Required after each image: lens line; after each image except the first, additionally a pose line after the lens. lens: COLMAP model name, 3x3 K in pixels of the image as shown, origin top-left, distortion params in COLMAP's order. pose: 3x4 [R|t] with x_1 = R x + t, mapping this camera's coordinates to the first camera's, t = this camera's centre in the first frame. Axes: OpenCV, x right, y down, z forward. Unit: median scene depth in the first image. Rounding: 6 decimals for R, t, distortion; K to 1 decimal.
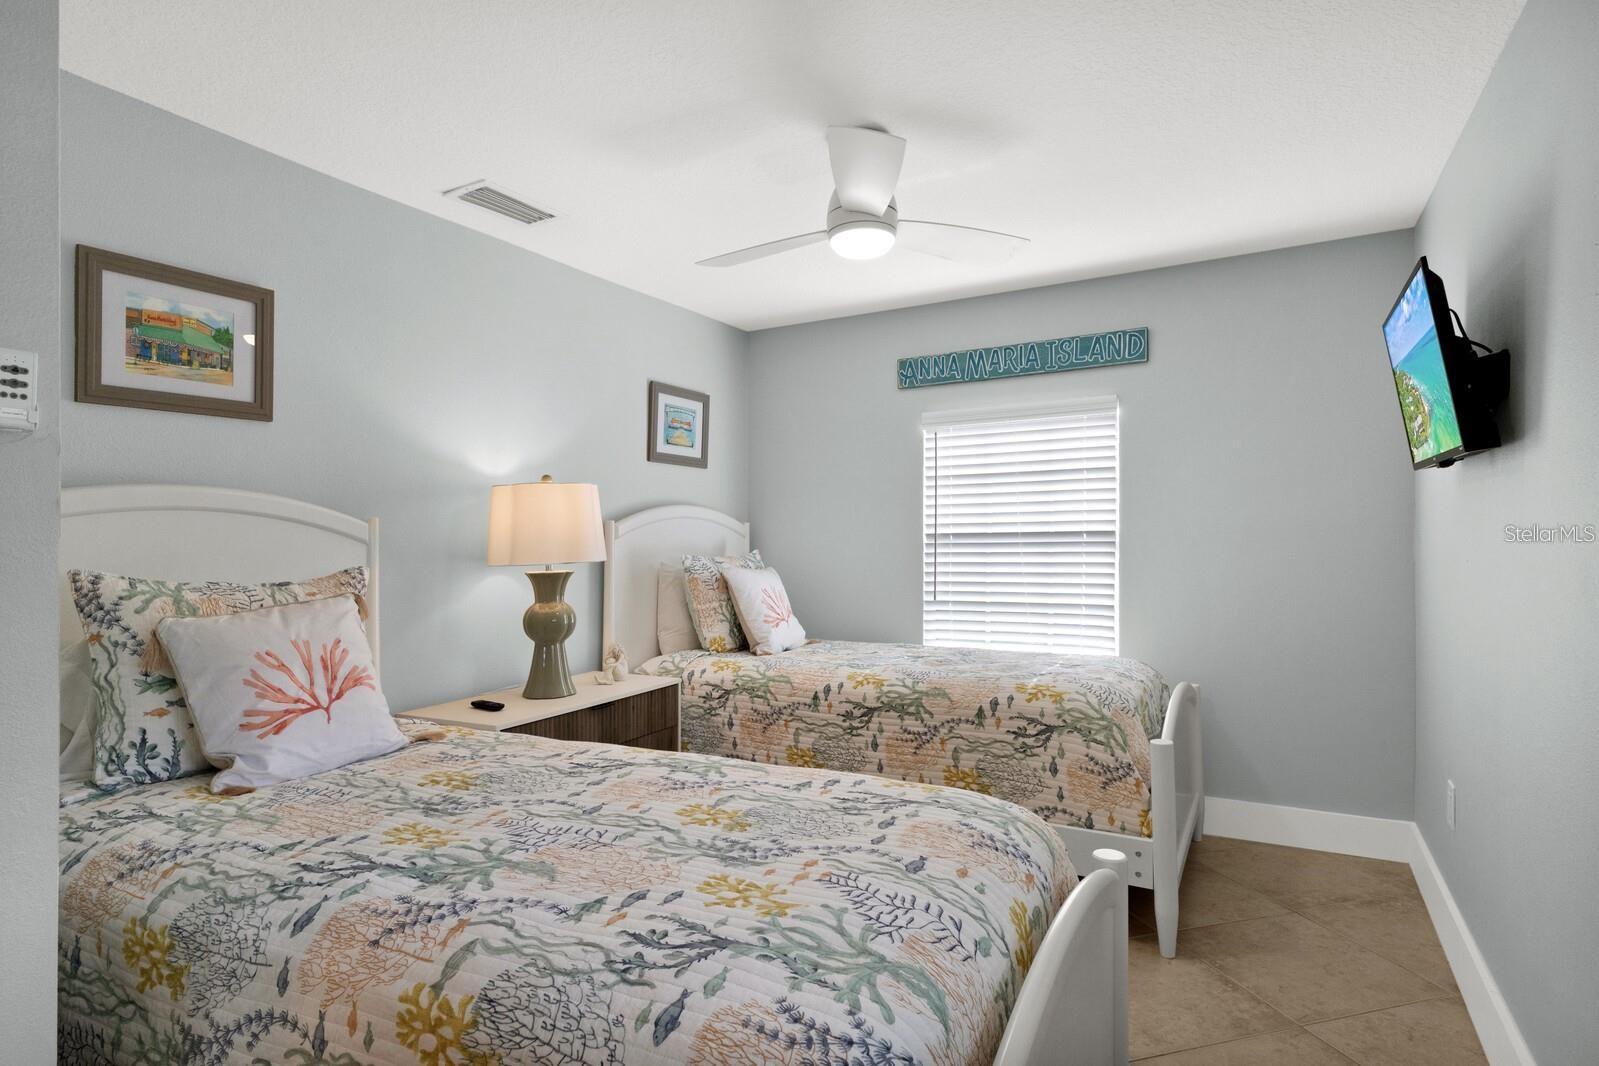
lens RADIAL K [[844.5, 0, 793.8], [0, 844.5, 530.8], [0, 0, 1]] dist [0.025982, -0.000499]
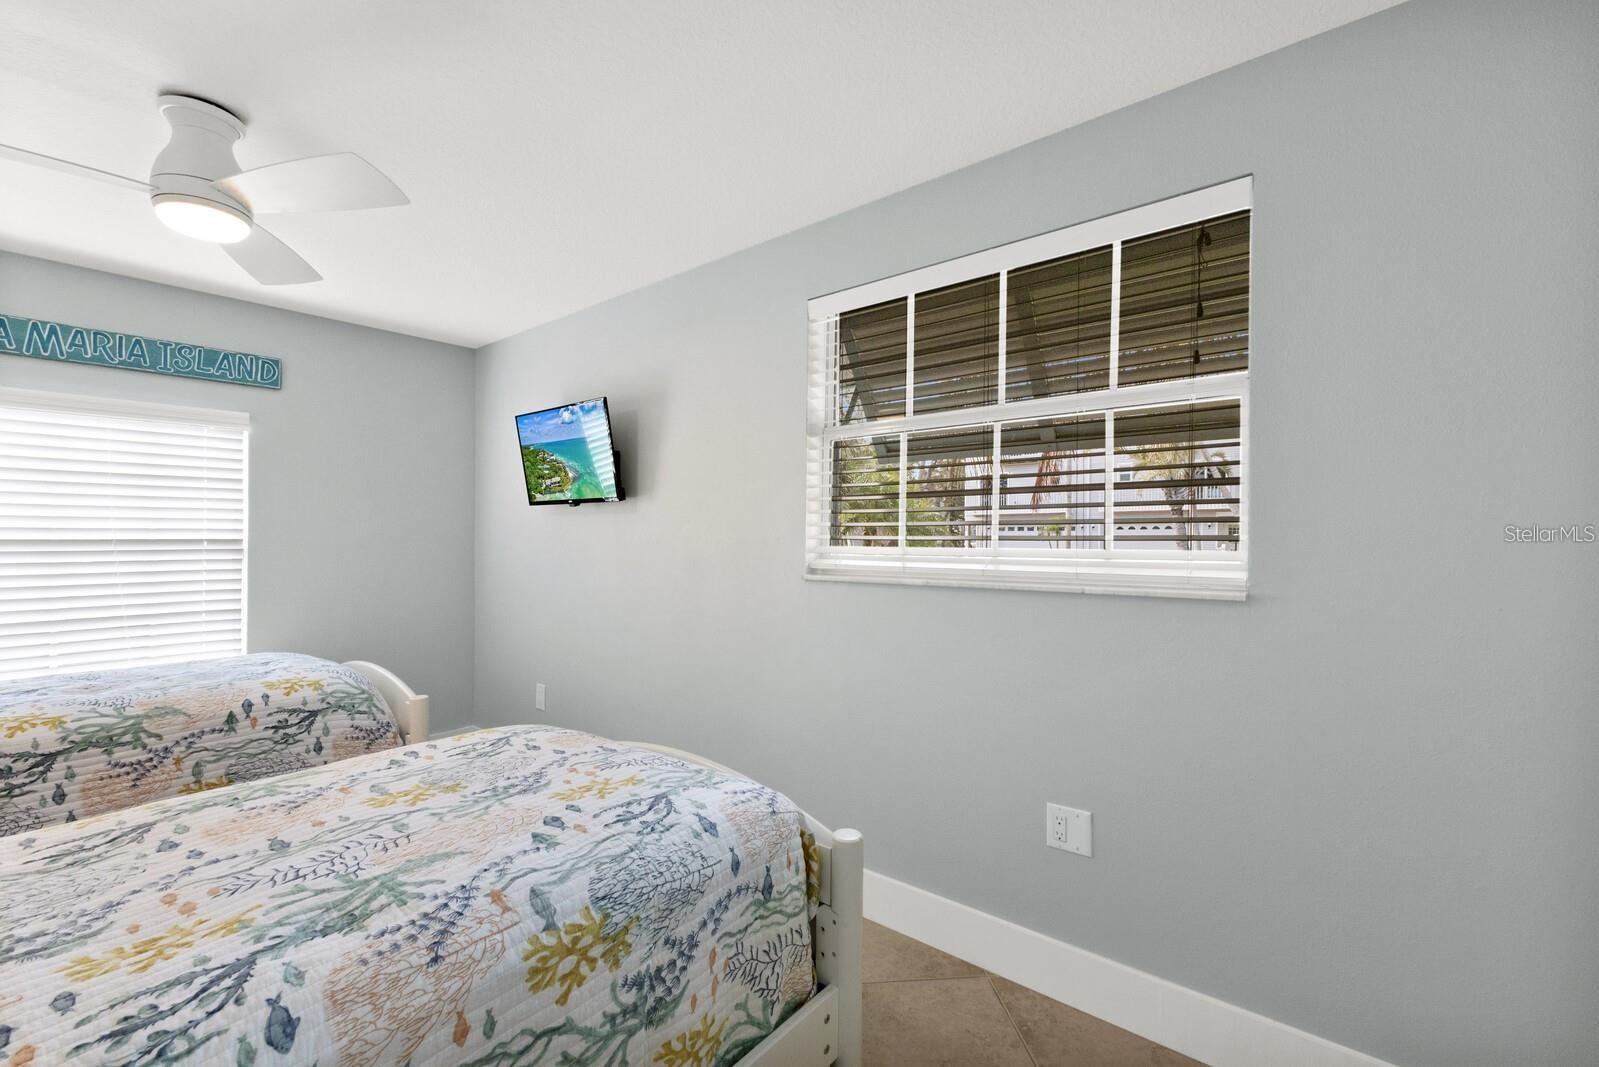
lens RADIAL K [[698.0, 0, 797.0], [0, 698.0, 545.4], [0, 0, 1]] dist [0.013796, -0.000047]
pose [[0.195625, 0.004972, 0.980666, -0.742873], [-0.006449, 0.999972, -0.003784, 0.014743], [-0.980658, -0.005584, 0.195651, 0.287686]]
